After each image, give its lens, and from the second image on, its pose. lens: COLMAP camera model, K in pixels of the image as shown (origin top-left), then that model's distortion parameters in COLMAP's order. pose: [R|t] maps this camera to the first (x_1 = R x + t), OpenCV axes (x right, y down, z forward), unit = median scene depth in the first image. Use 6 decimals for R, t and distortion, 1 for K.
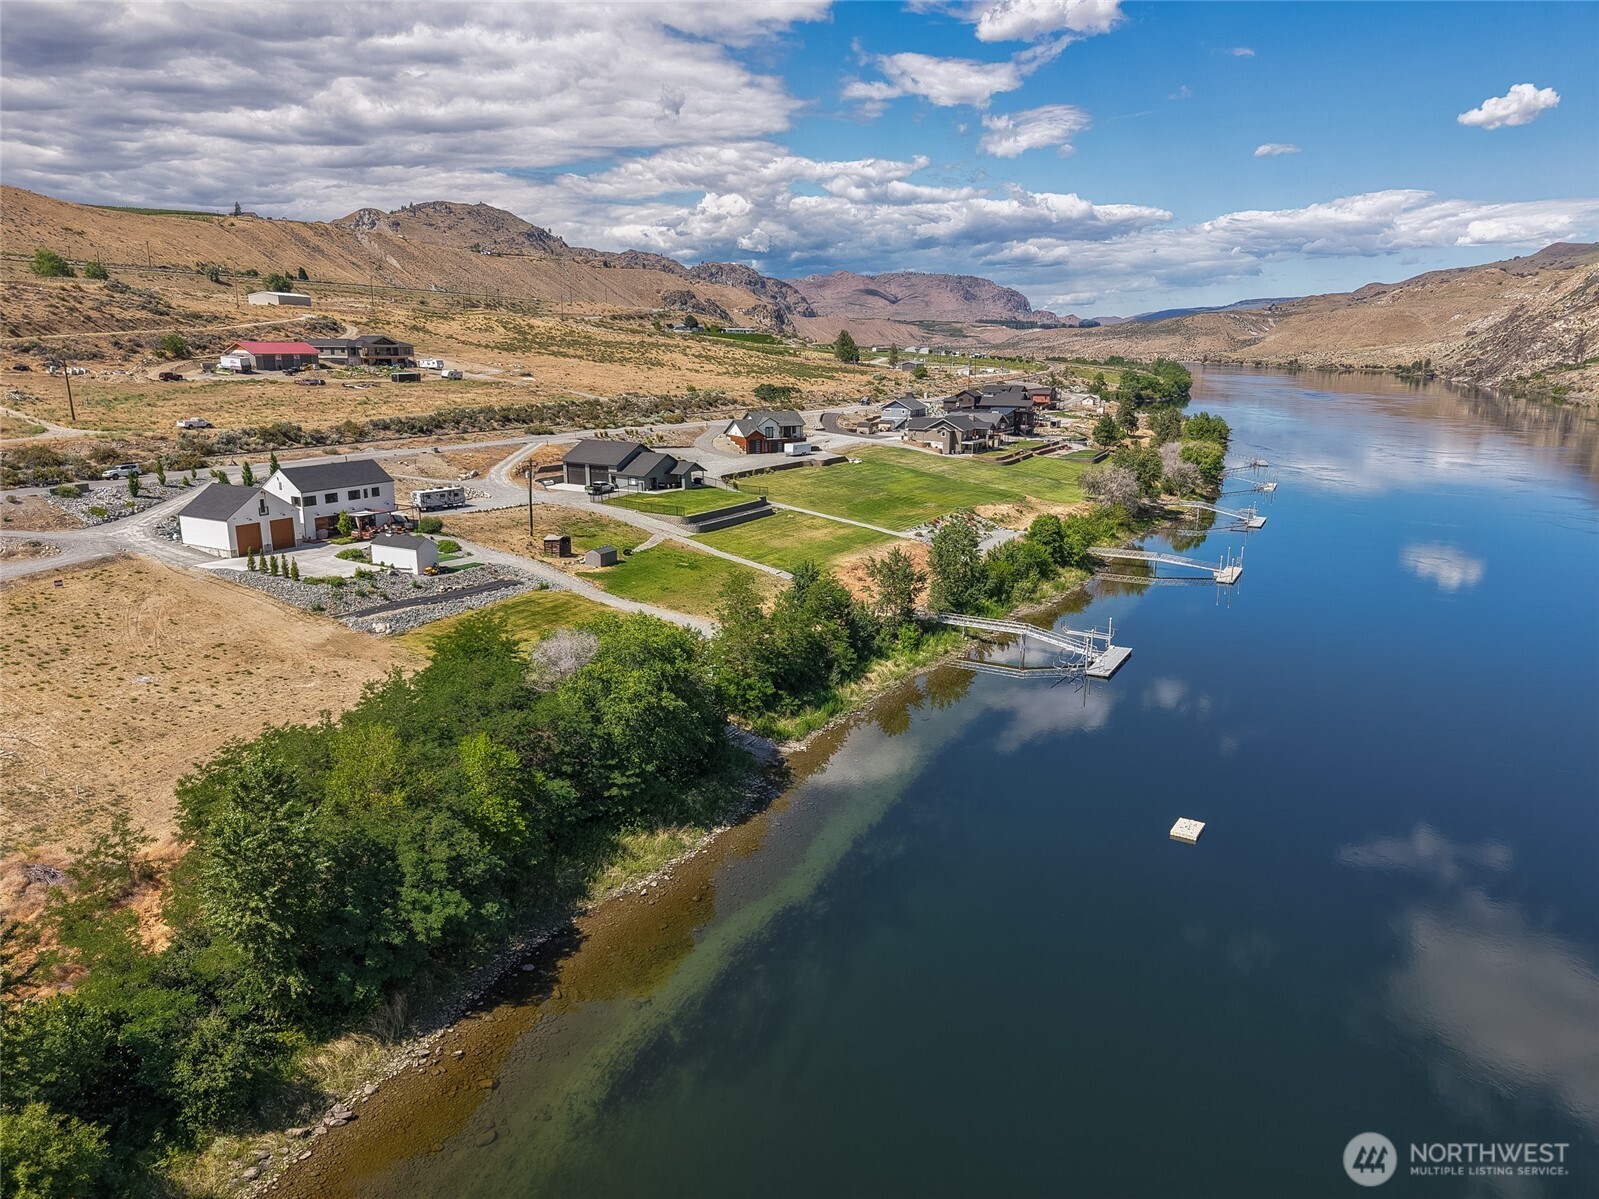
lens RADIAL K [[1066.0, 0, 820.4], [0, 1066.0, 592.2], [0, 0, 1]] dist [0.004368, 0.000452]
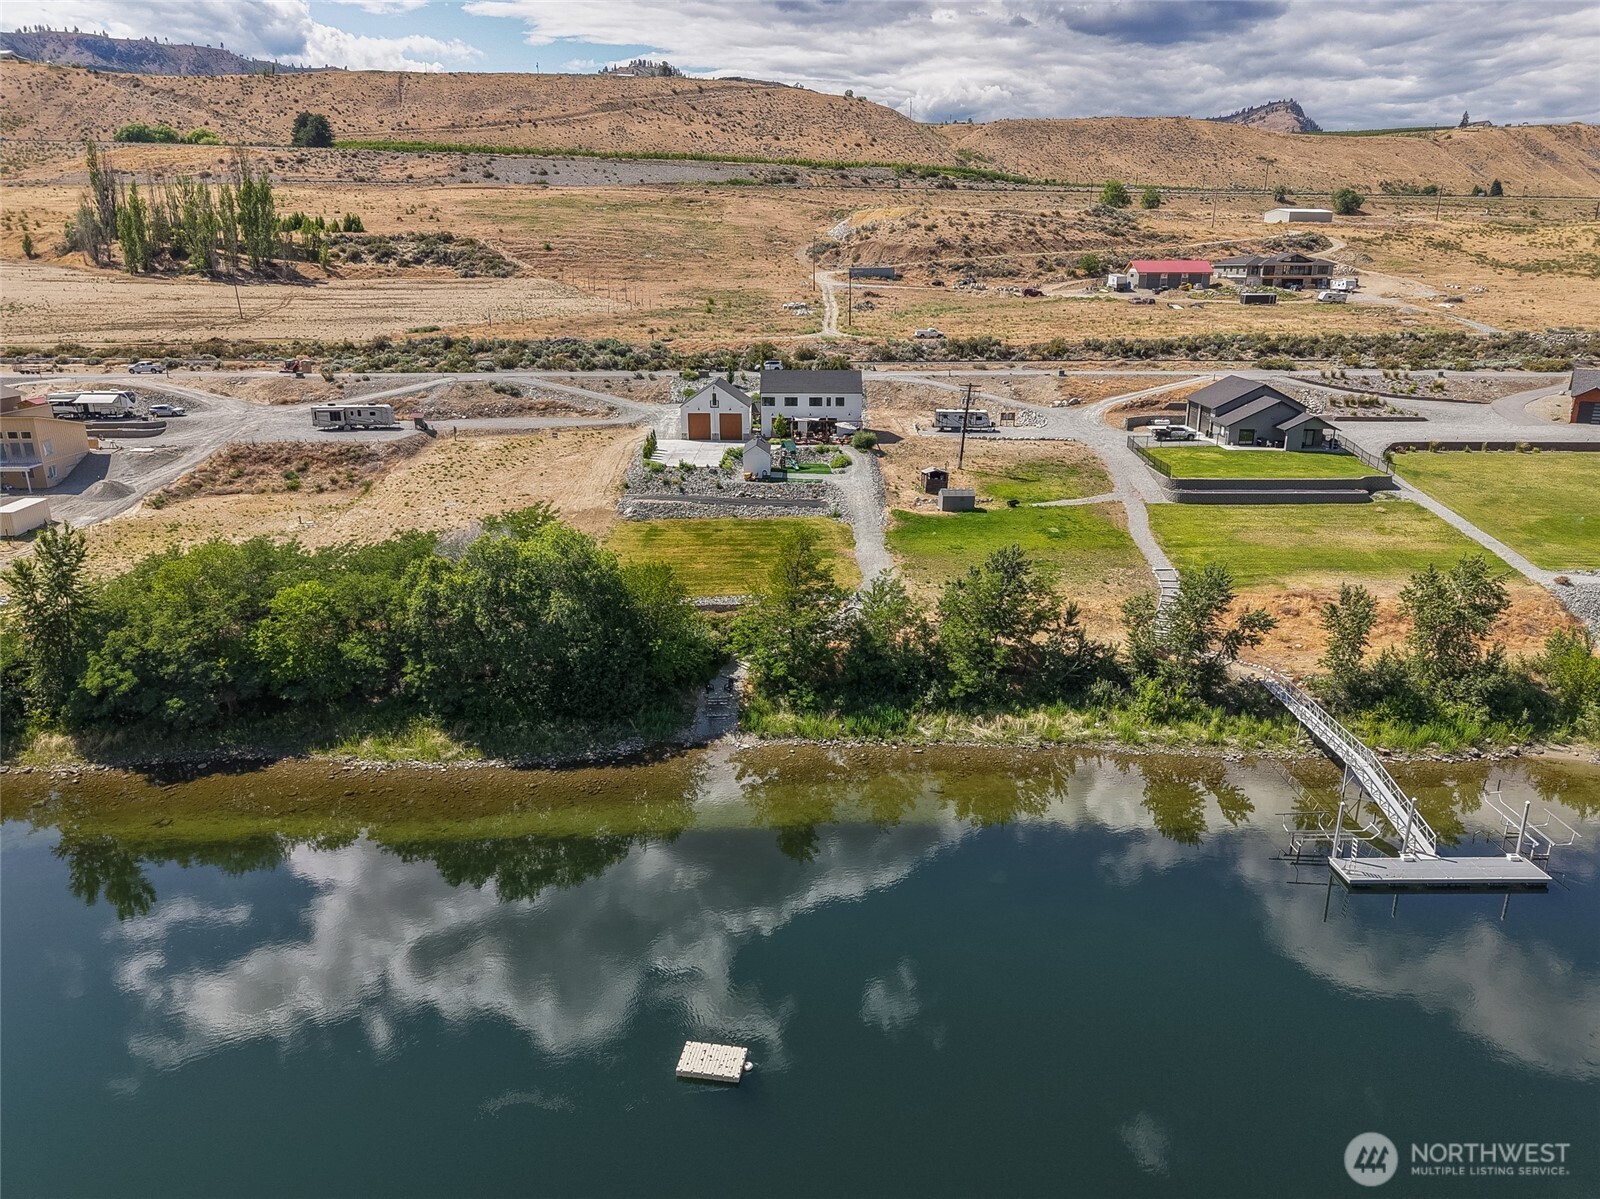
lens RADIAL K [[1066.7, 0, 820.9], [0, 1066.7, 592.2], [0, 0, 1]] dist [0.004368, 0.000452]
pose [[0.481615, 0.252762, -0.839142, 0.374439], [-0.197114, 0.964214, 0.177304, -0.072693], [0.853928, 0.080014, 0.514203, 0.353834]]
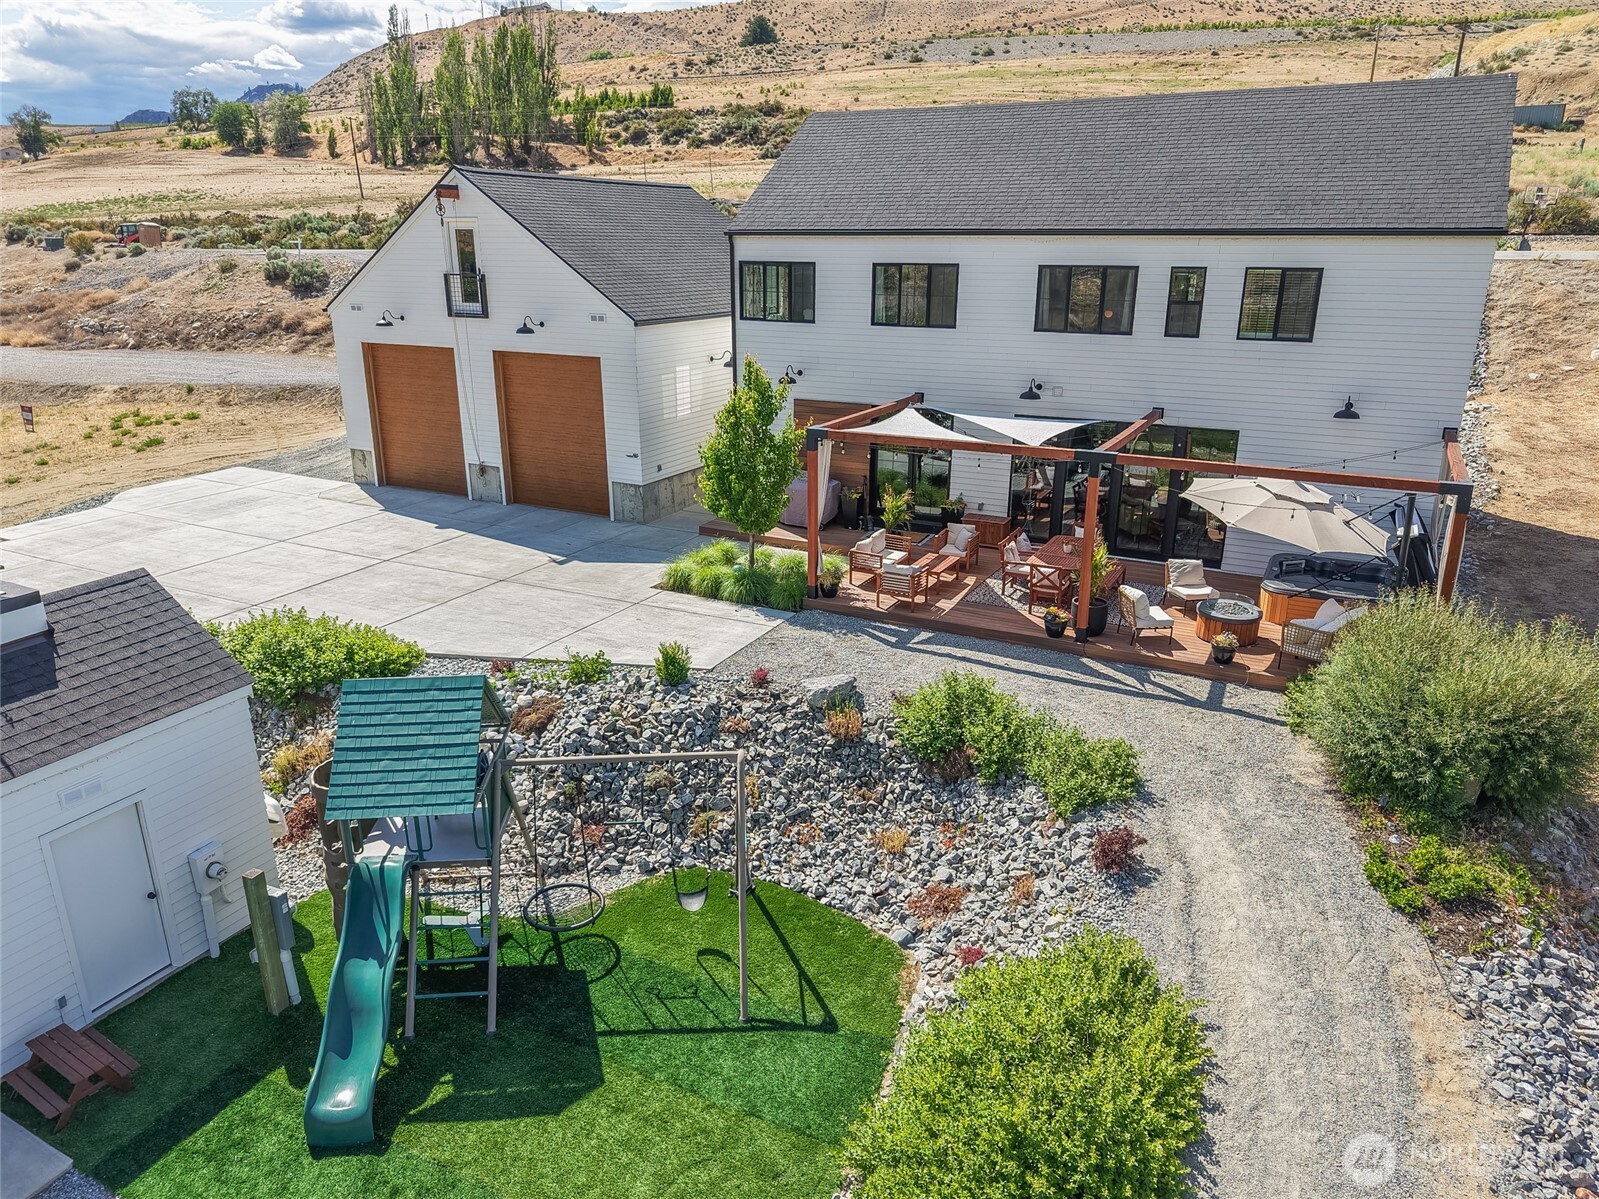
lens RADIAL K [[1066.0, 0, 820.4], [0, 1066.0, 592.2], [0, 0, 1]] dist [0.004368, 0.000452]
pose [[0.023037, 0.307687, -0.951209, -0.215995], [-0.225852, 0.928466, 0.294860, -0.066185], [0.973889, 0.208040, 0.090881, 0.715977]]
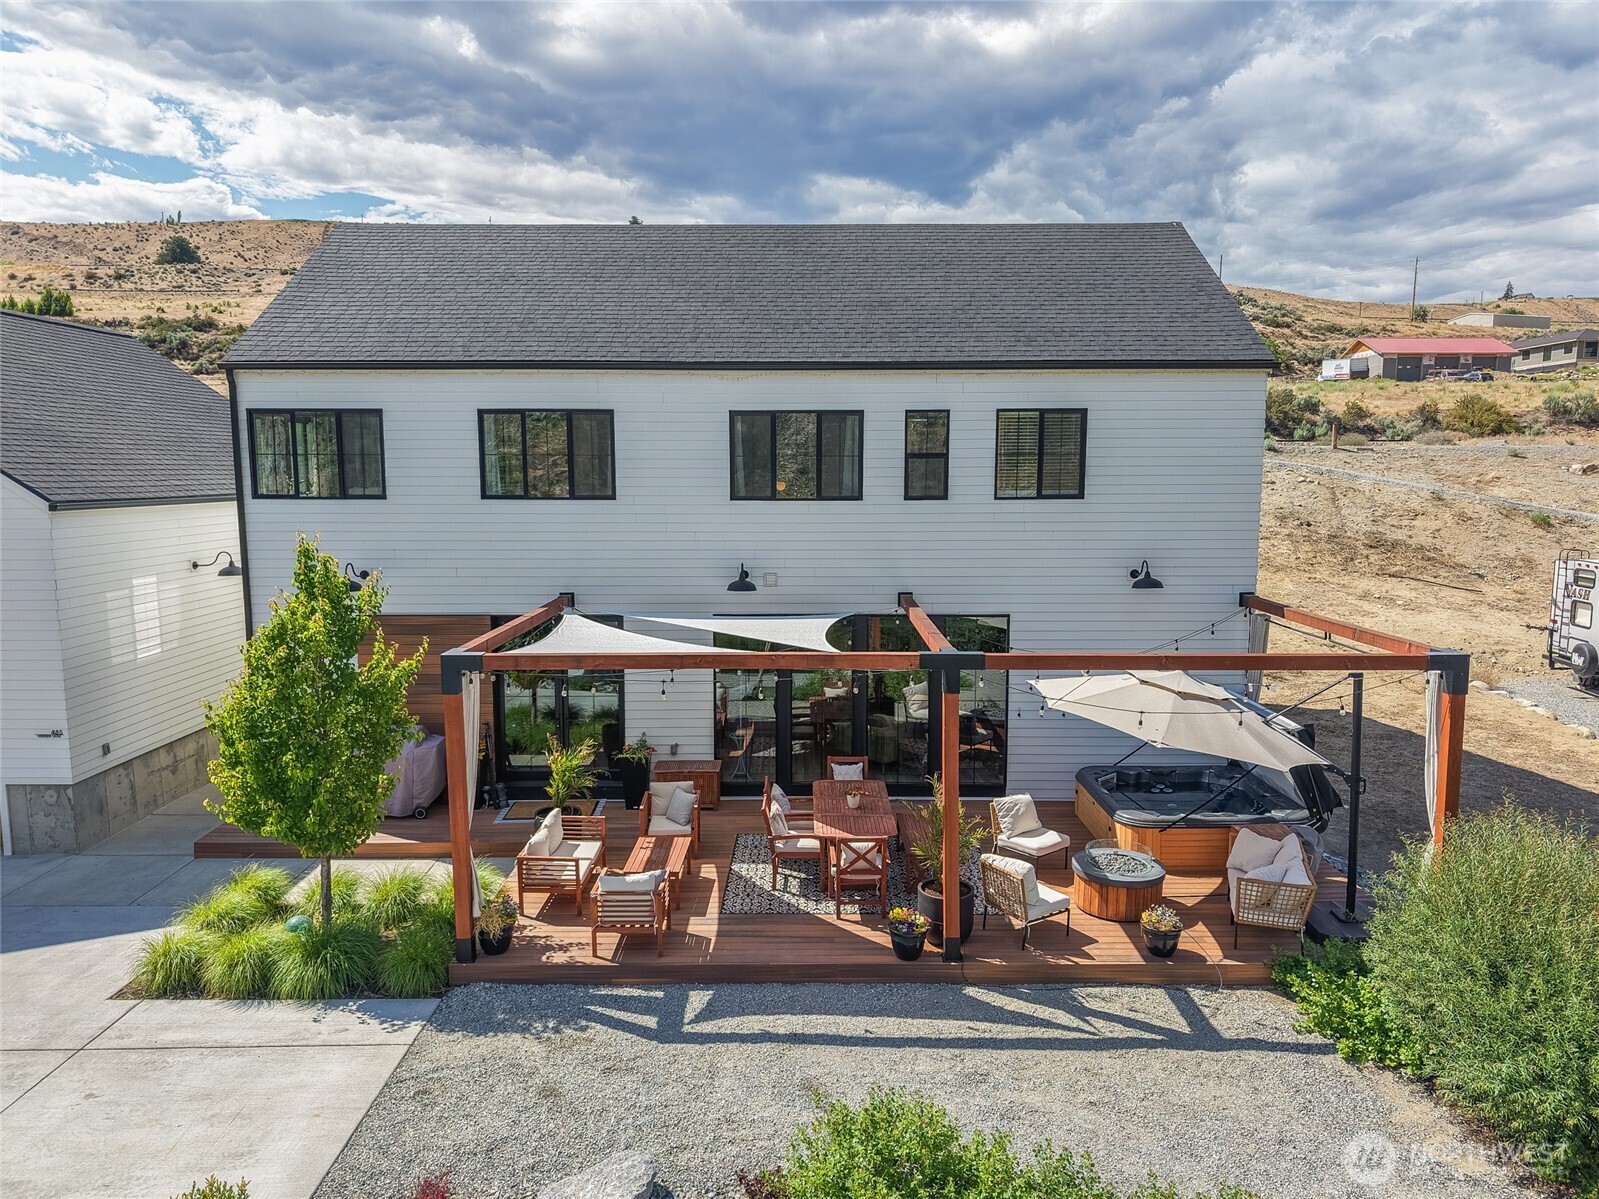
lens RADIAL K [[1048.3, 0, 795.2], [0, 1048.3, 597.1], [0, 0, 1]] dist [0.027407, -0.019259]
pose [[0.468697, 0.100815, -0.877587, -0.256962], [-0.194211, 0.980919, 0.008962, -0.058239], [0.861746, 0.166236, 0.479333, 0.709971]]
